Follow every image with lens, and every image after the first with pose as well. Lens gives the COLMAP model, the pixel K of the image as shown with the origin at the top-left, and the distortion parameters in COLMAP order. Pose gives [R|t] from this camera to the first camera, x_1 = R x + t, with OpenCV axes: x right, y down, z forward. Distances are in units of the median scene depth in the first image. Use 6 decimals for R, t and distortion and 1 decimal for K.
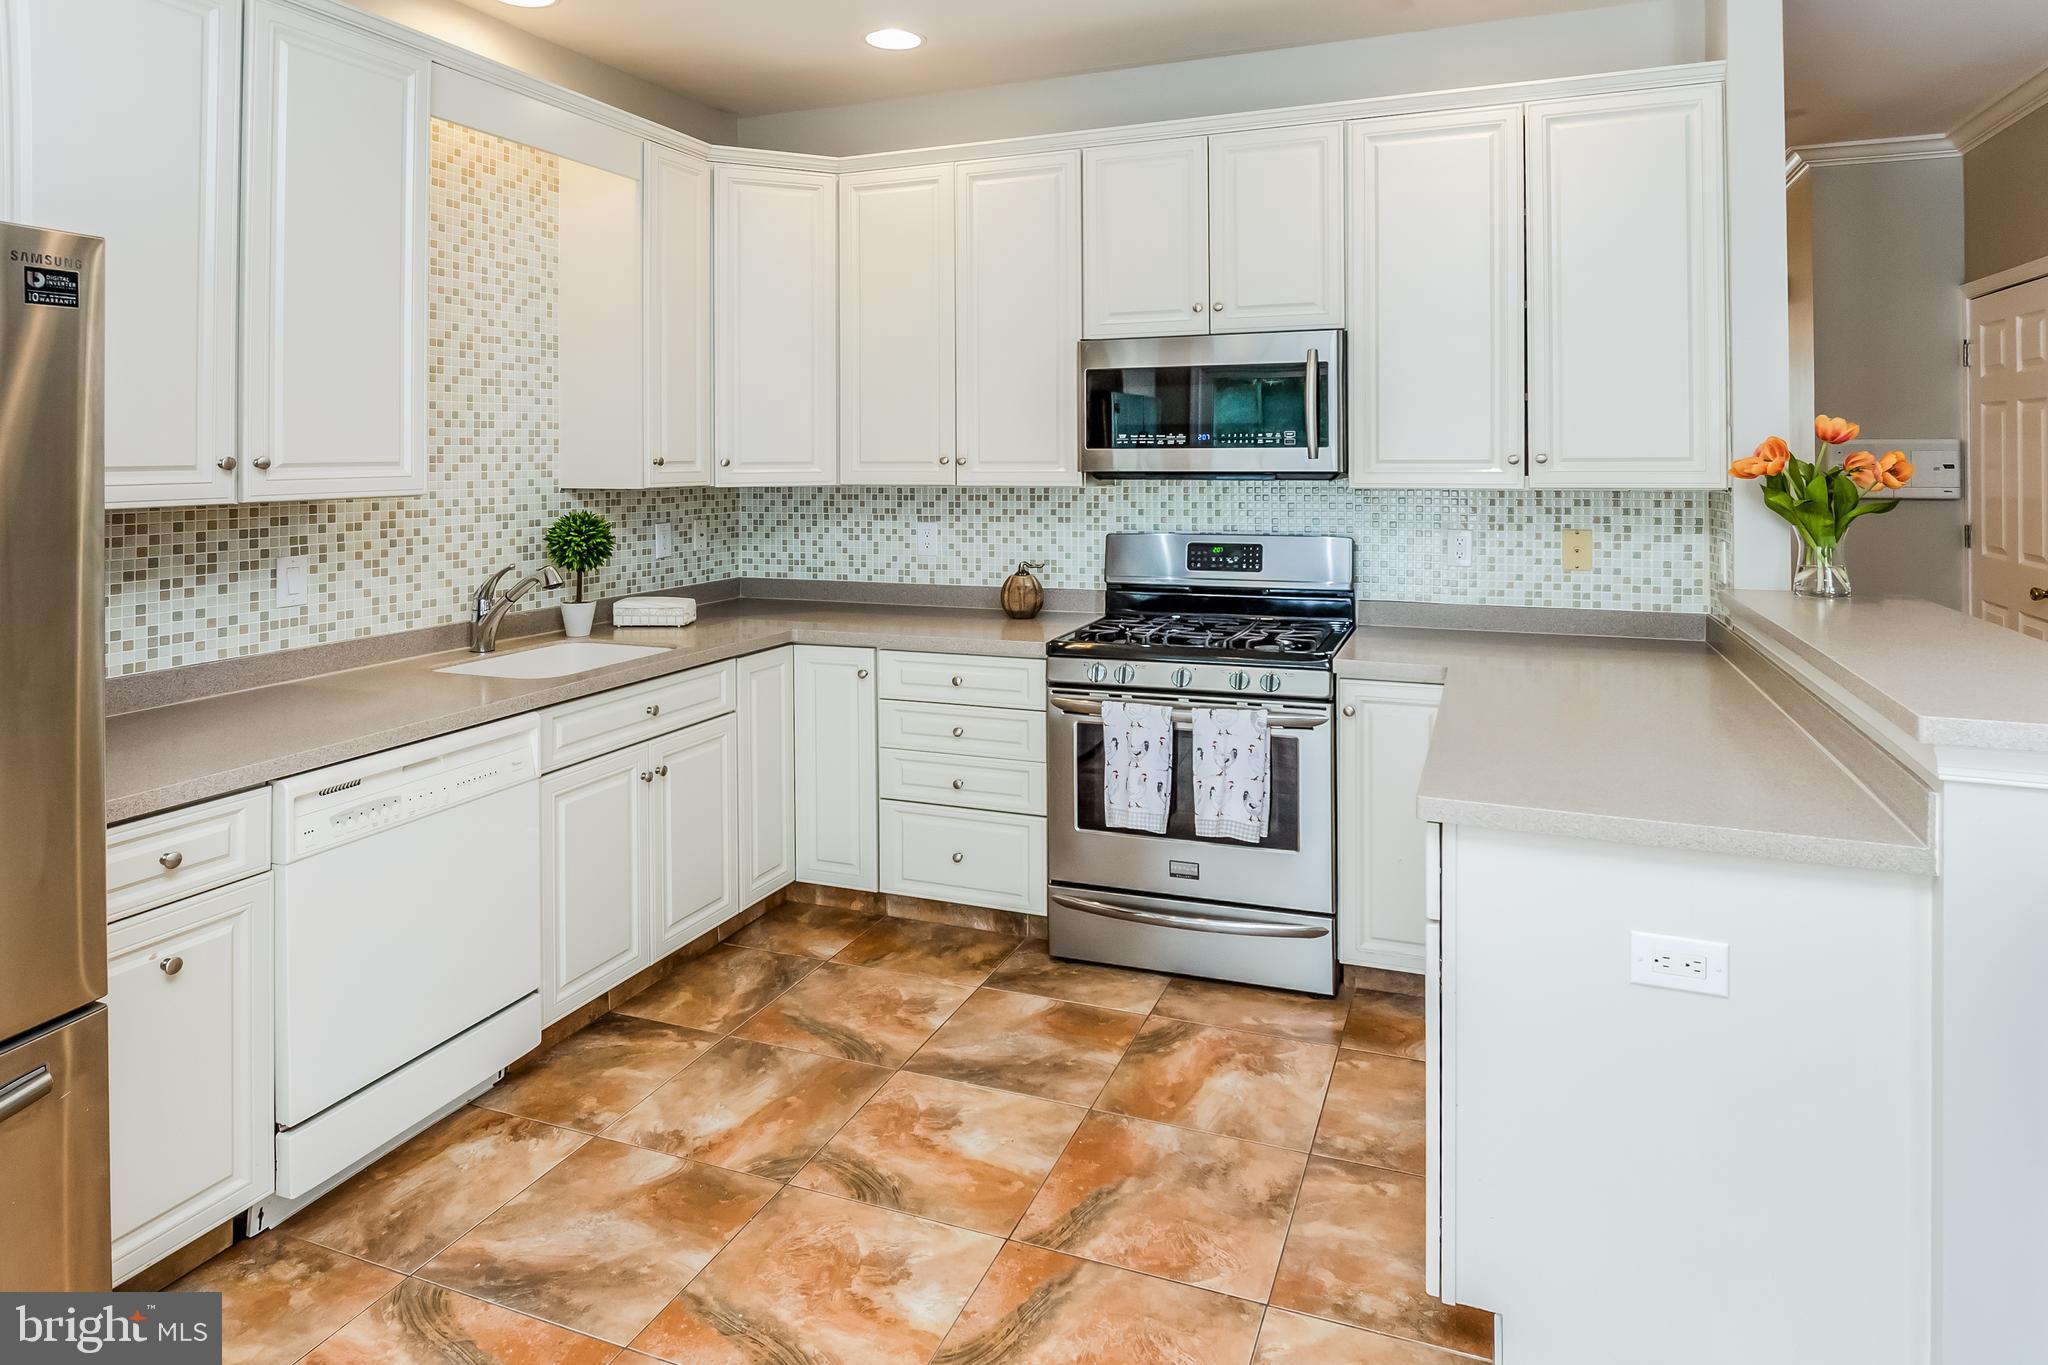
lens RADIAL K [[1173.3, 0, 1044.0], [0, 1173.3, 437.9], [0, 0, 1]] dist [-0.001993, 0.002907]
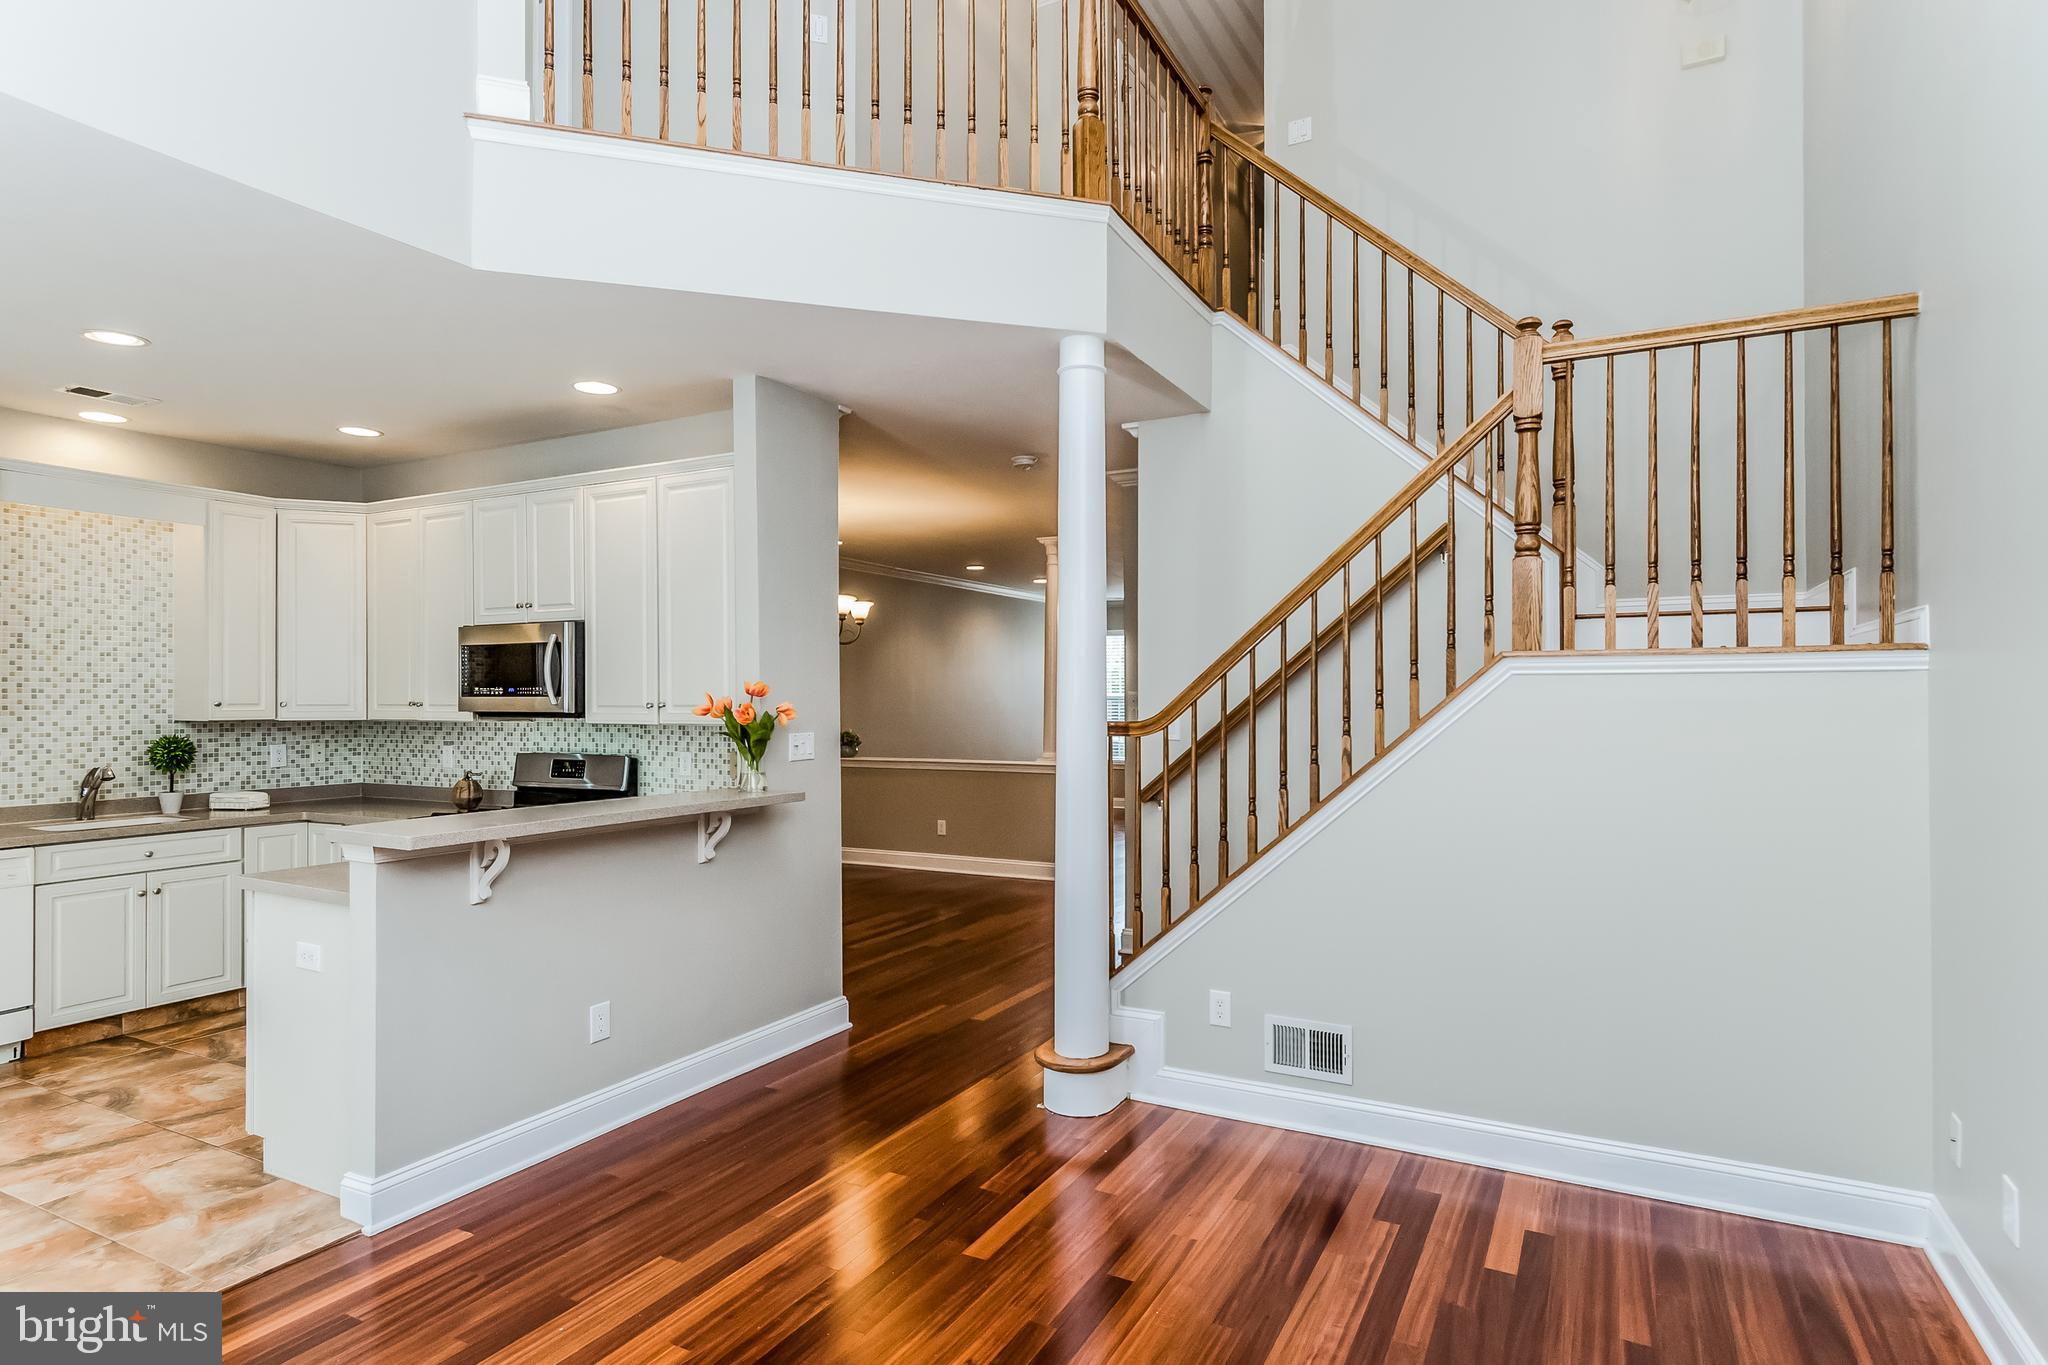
lens RADIAL K [[1096.8, 0, 1024.0], [0, 1096.8, 682.5], [0, 0, 1]] dist [0.001052, 0.001838]
pose [[0.992877, 0.002428, -0.119122, 0.954880], [-0.002288, 0.999997, 0.001307, -0.013315], [0.119125, -0.001025, 0.992879, -0.348014]]
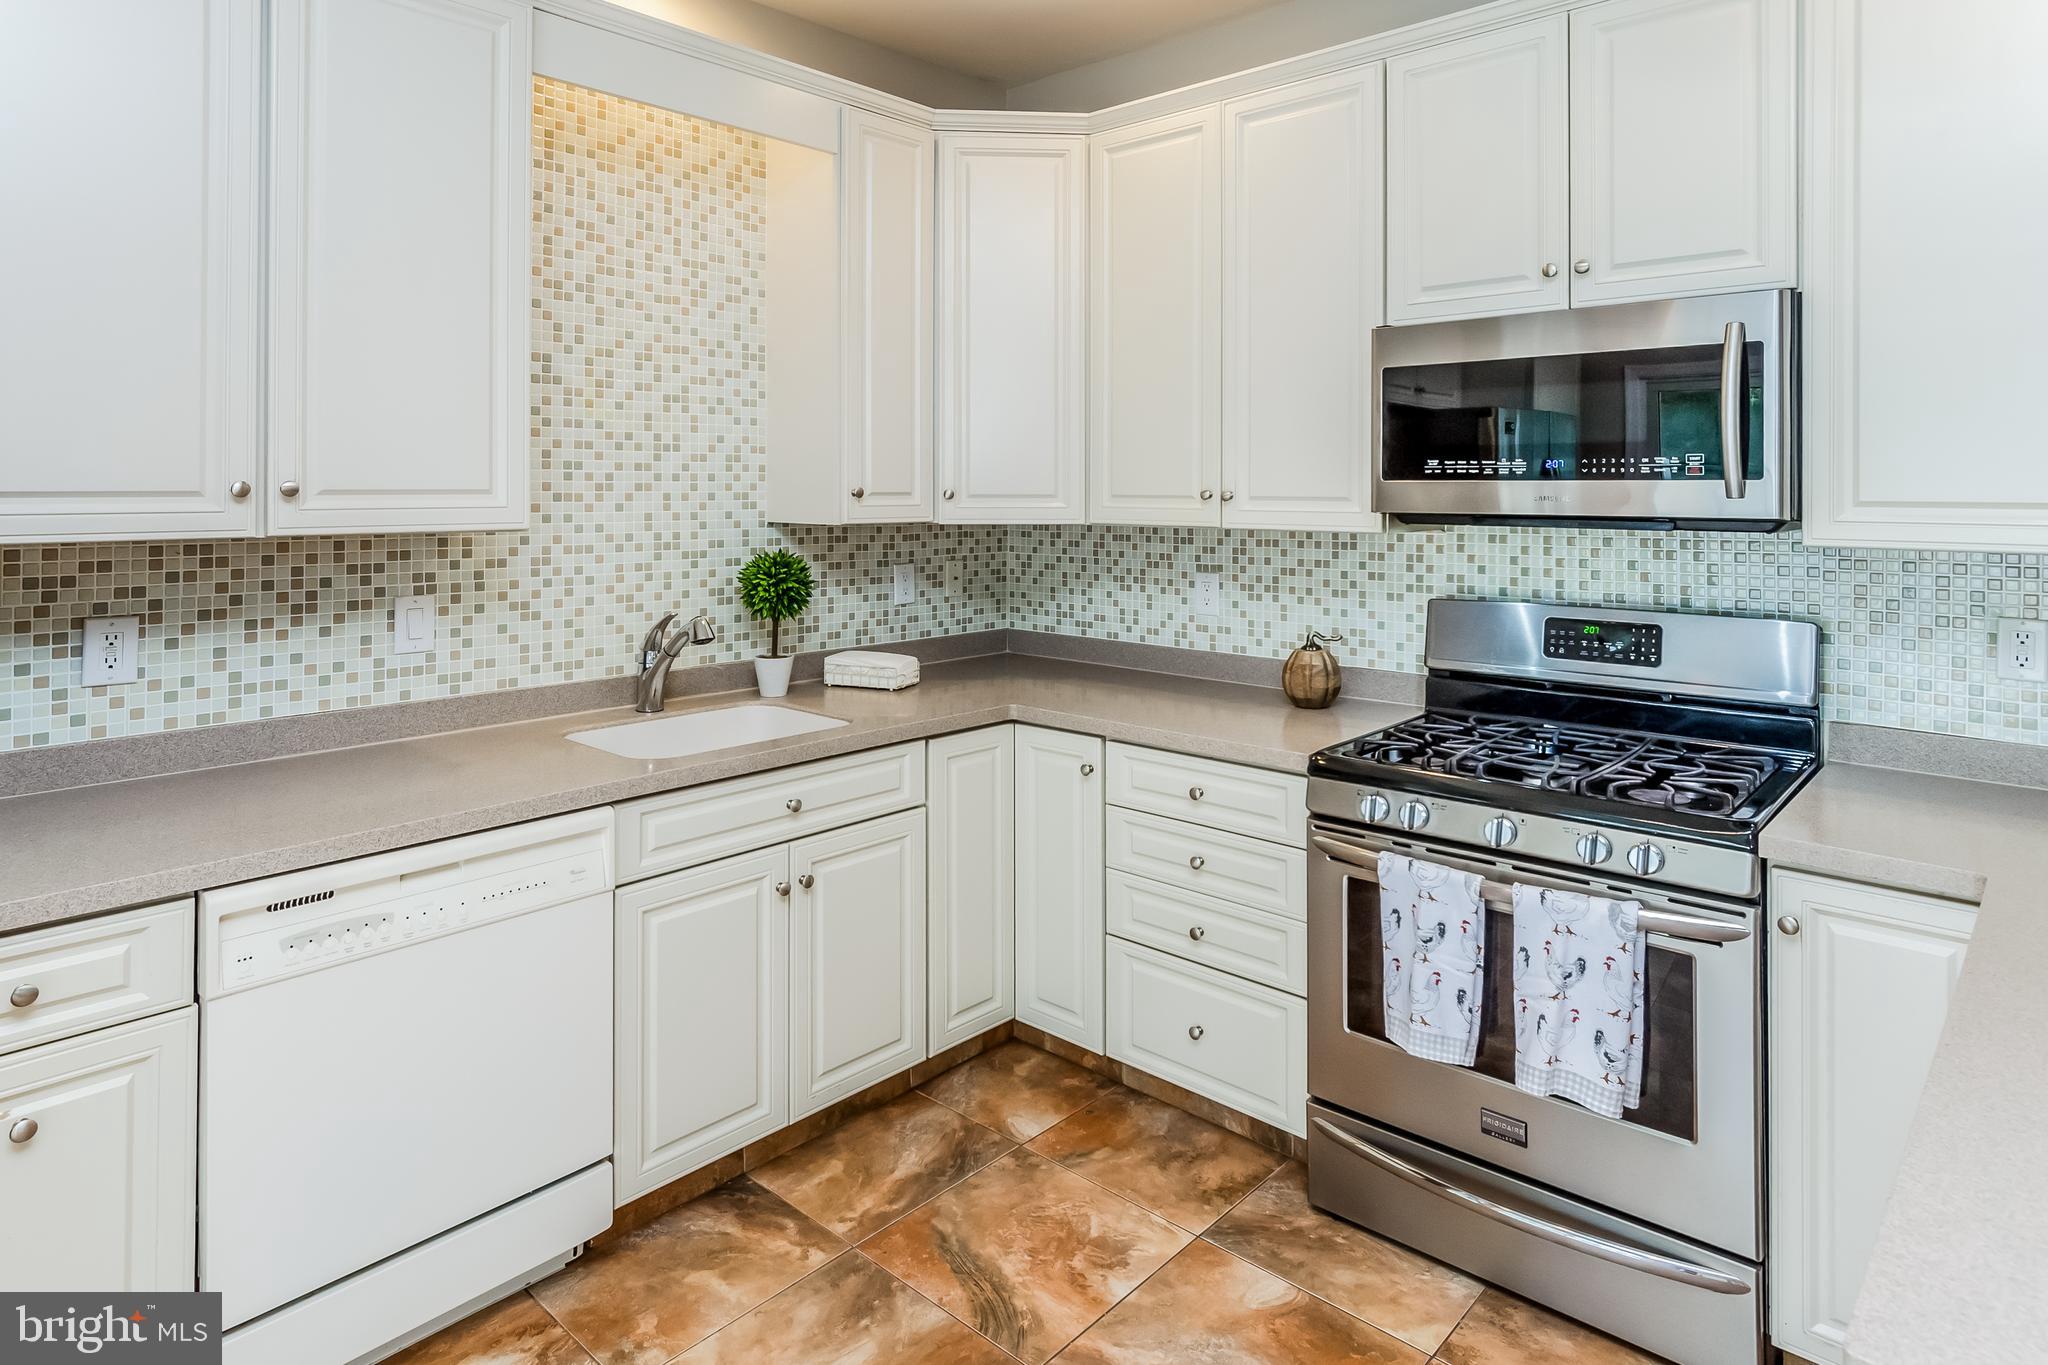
lens RADIAL K [[1175.4, 0, 1092.8], [0, 1175.4, 480.8], [0, 0, 1]] dist [0.009994, -0.000876]
pose [[0.944771, 0.006542, -0.327666, 0.104582], [-0.004071, 0.999958, 0.008228, 0.004840], [0.327706, -0.006440, 0.944758, 0.278164]]
